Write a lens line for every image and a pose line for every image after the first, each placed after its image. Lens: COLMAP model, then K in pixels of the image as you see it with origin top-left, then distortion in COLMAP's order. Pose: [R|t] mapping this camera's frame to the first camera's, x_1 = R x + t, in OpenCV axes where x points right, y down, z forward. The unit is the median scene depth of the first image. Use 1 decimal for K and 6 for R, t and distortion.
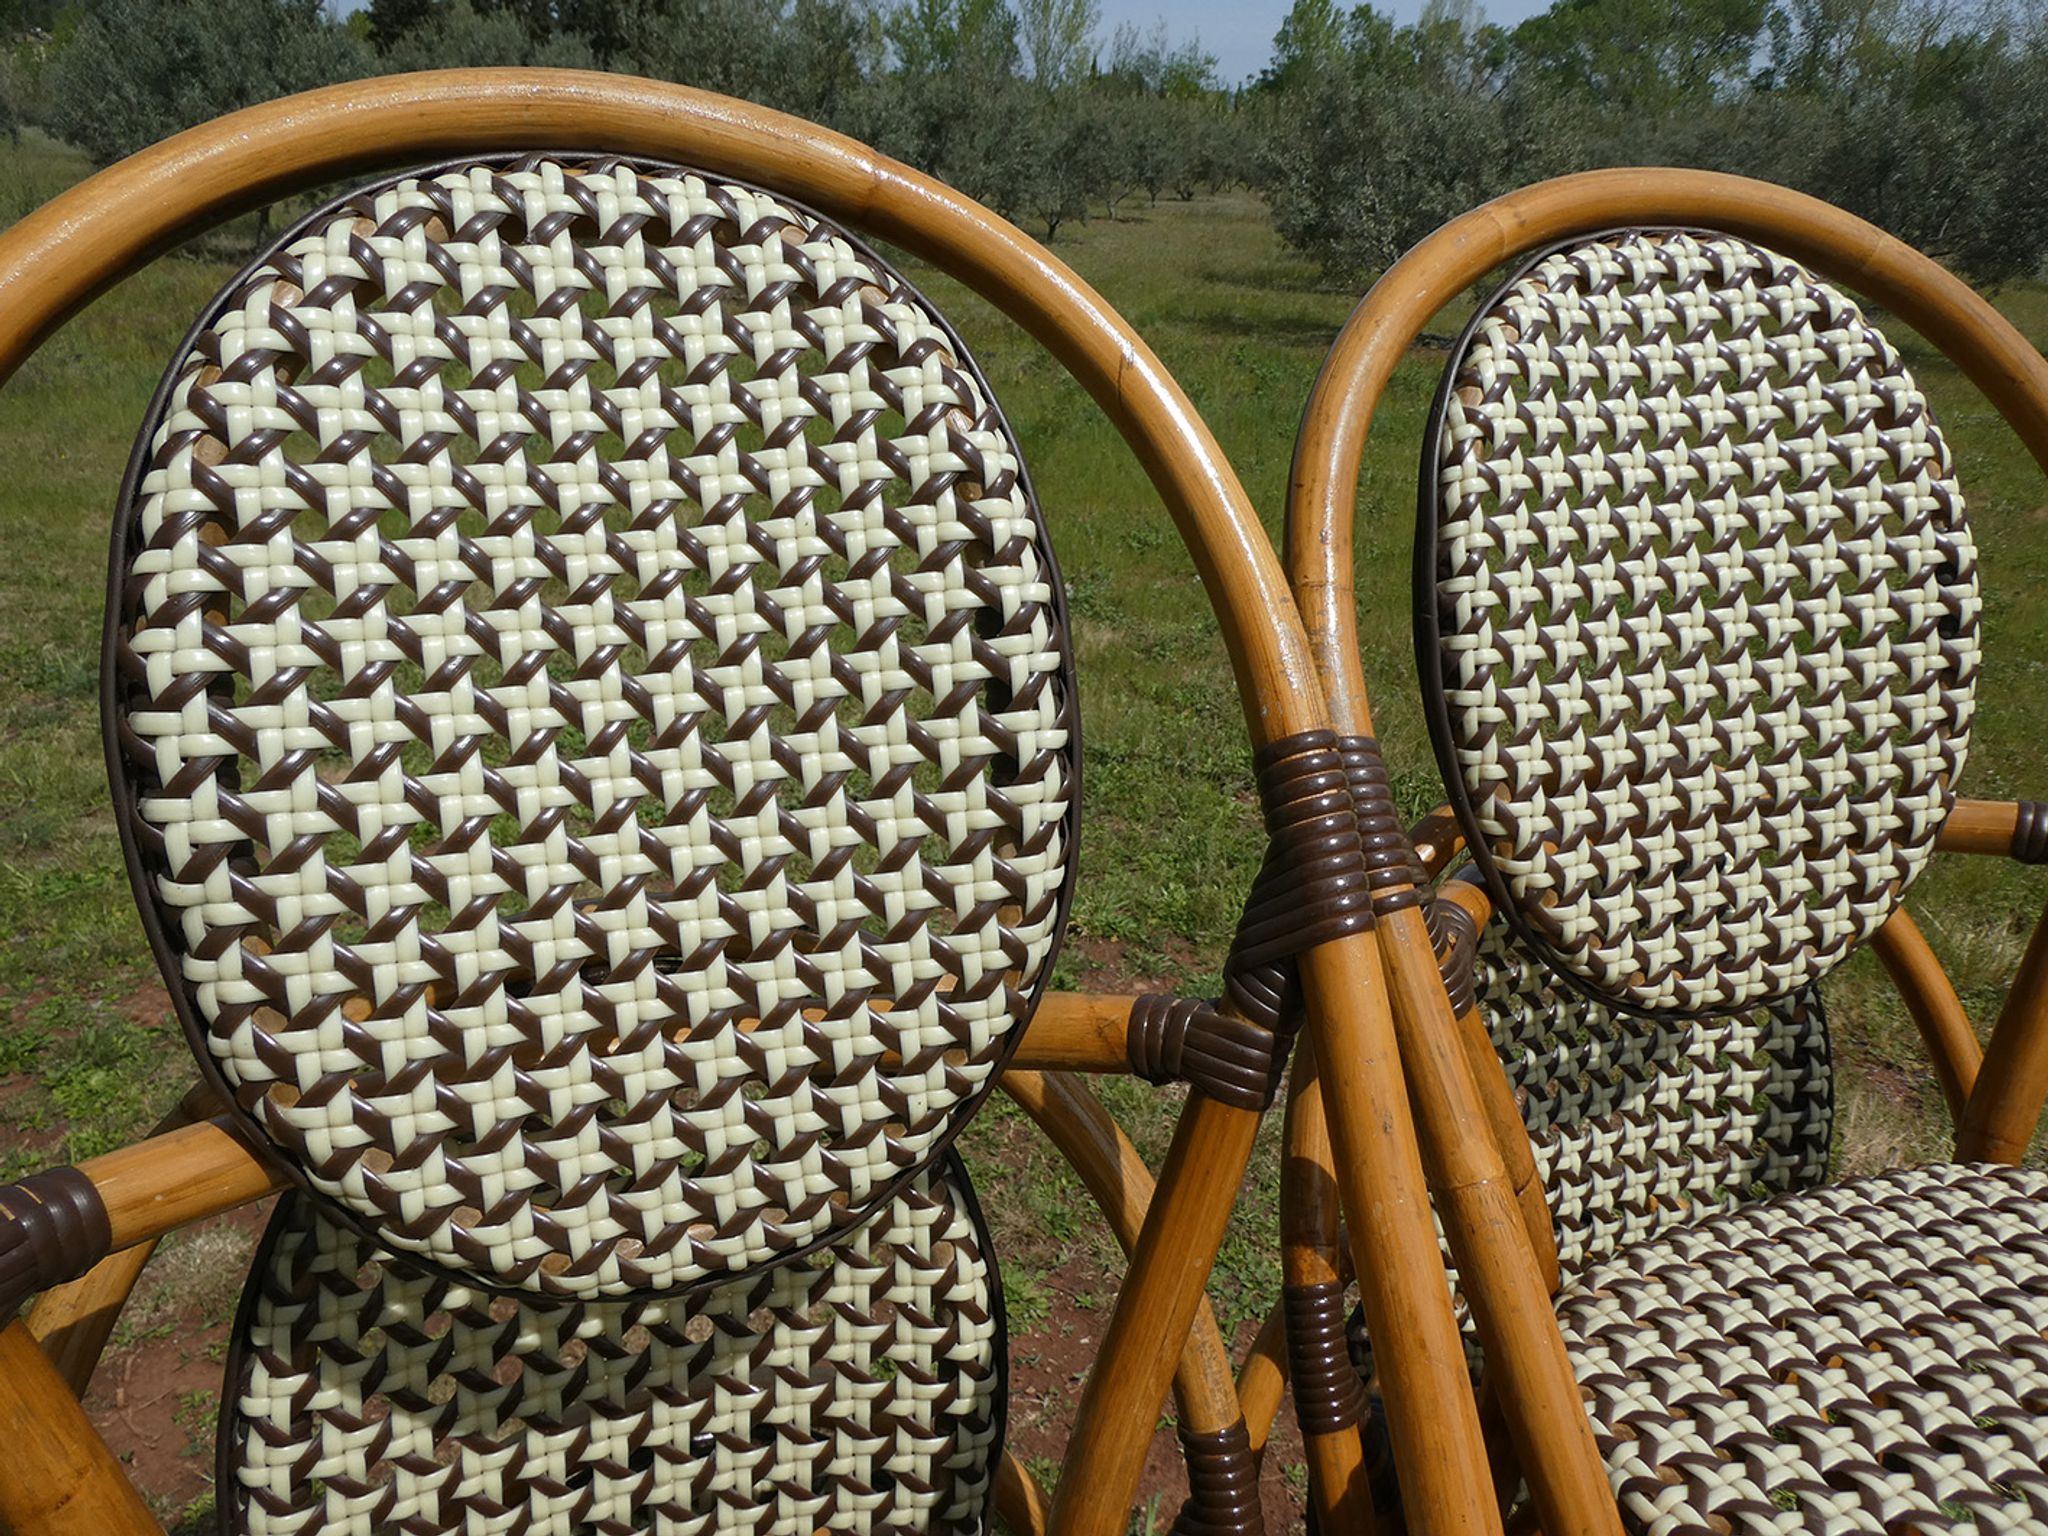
lens RADIAL K [[1454.9, 0, 1059.0], [0, 1454.9, 780.7], [0, 0, 1]] dist [0.006571, -0.006612]
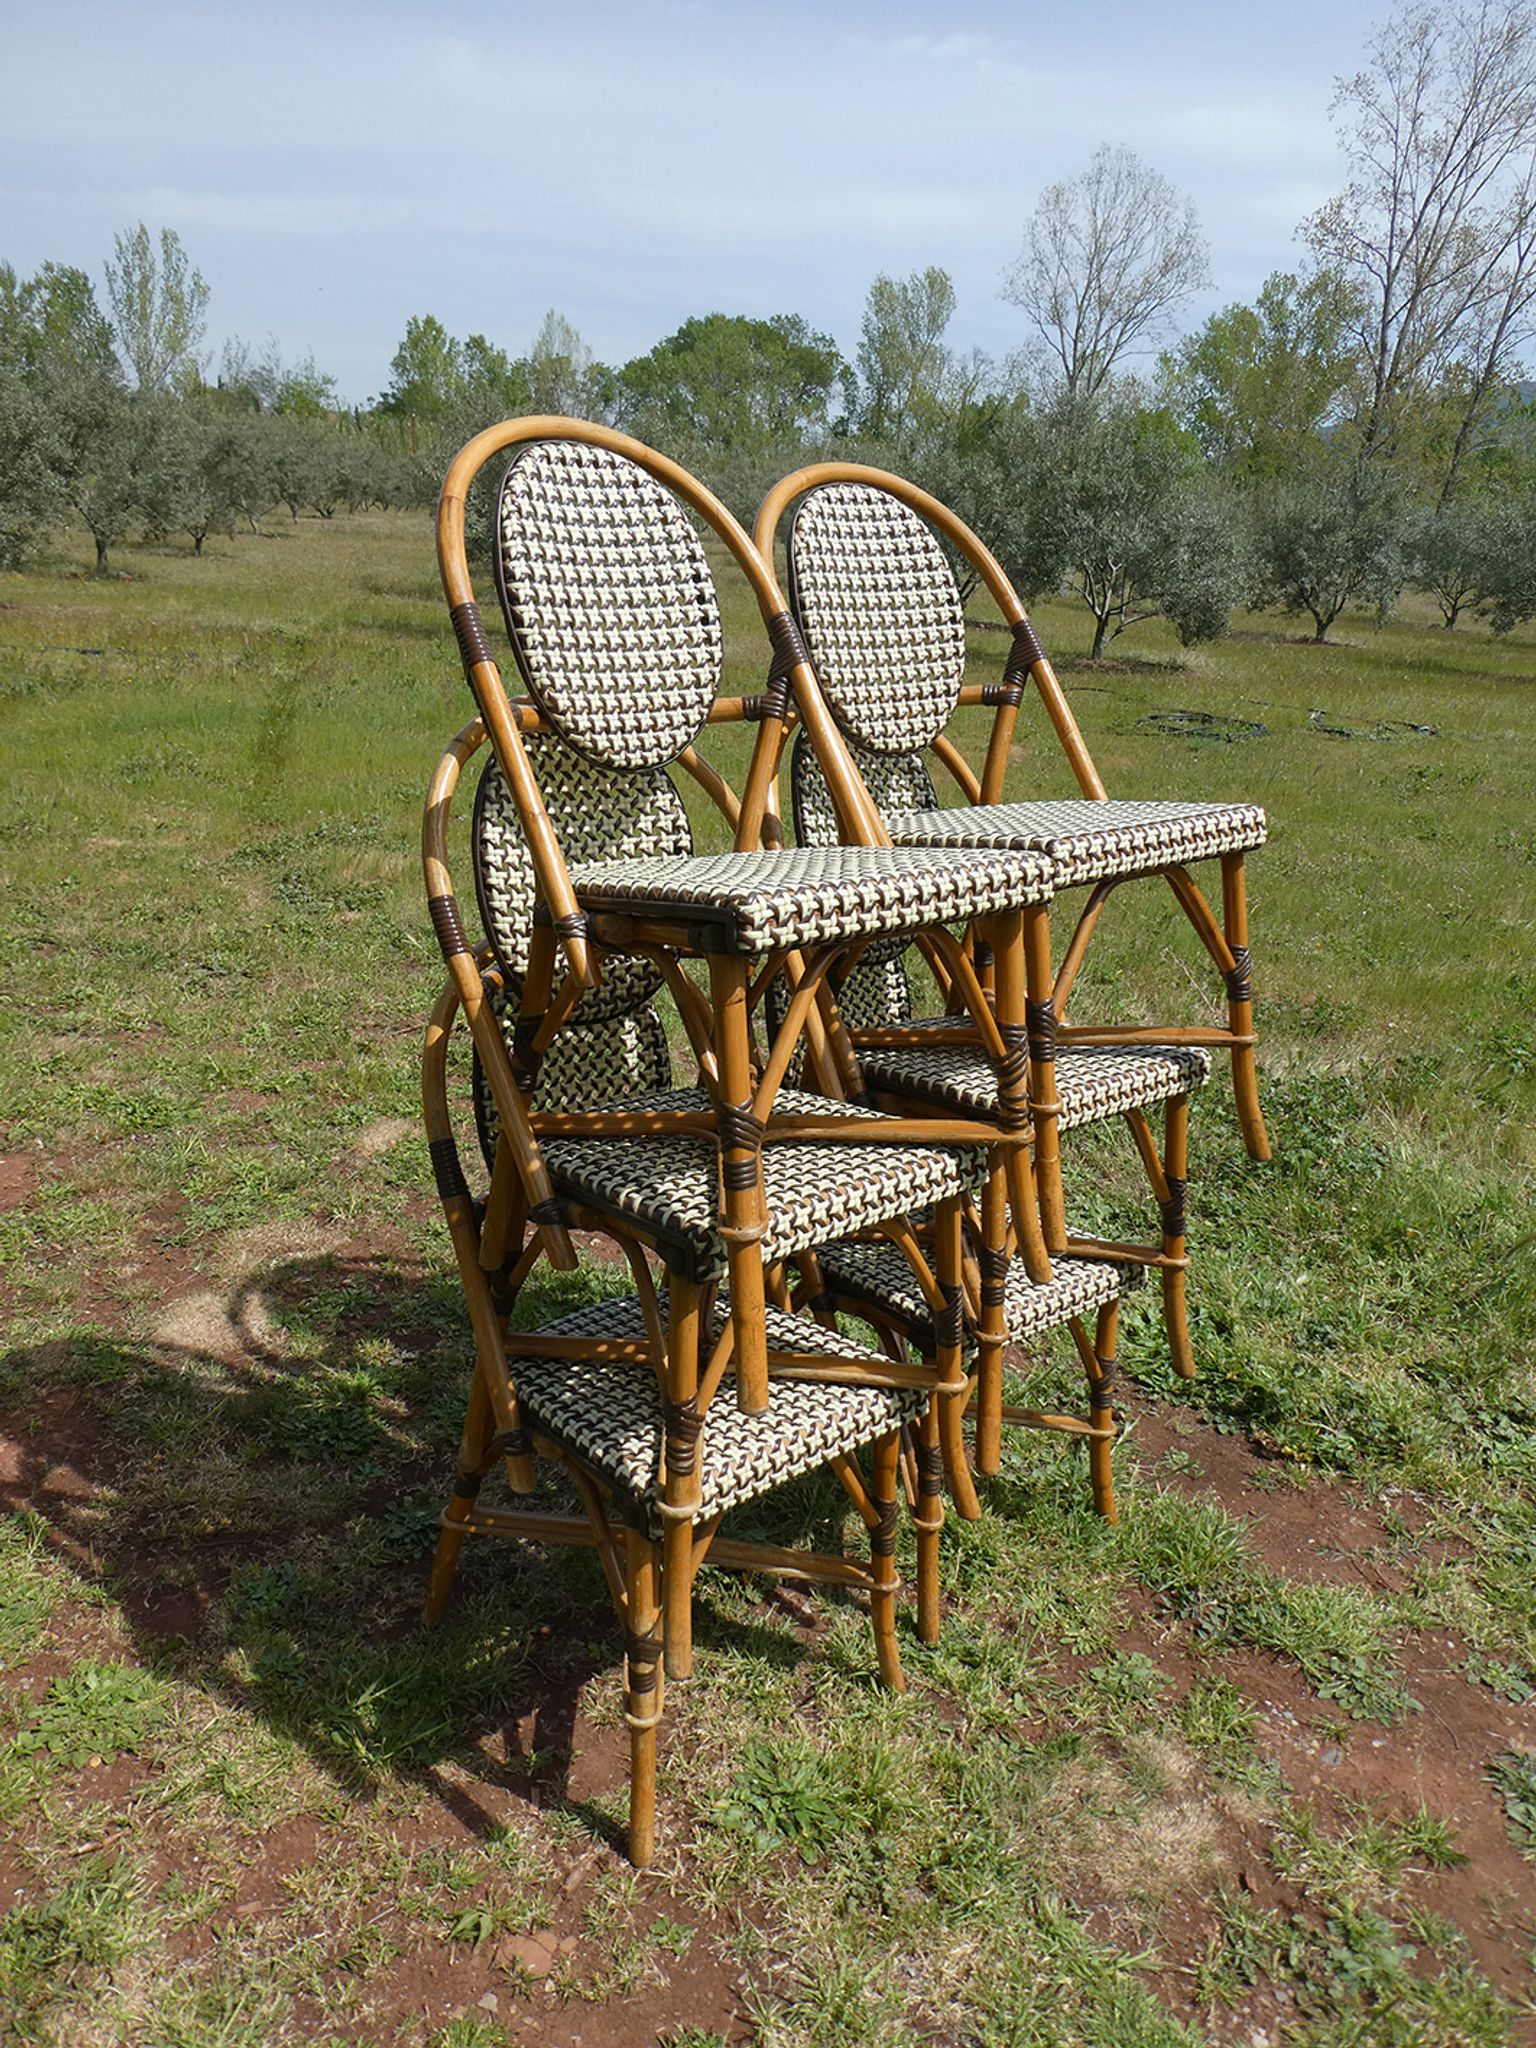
lens RADIAL K [[1448.2, 0, 760.8], [0, 1448.2, 1046.5], [0, 0, 1]] dist [0.026215, -0.023842]
pose [[0.934711, -0.098846, 0.341386, -0.860538], [0.110640, 0.993744, -0.015197, 0.767764], [-0.337748, 0.051975, 0.939800, -1.619609]]
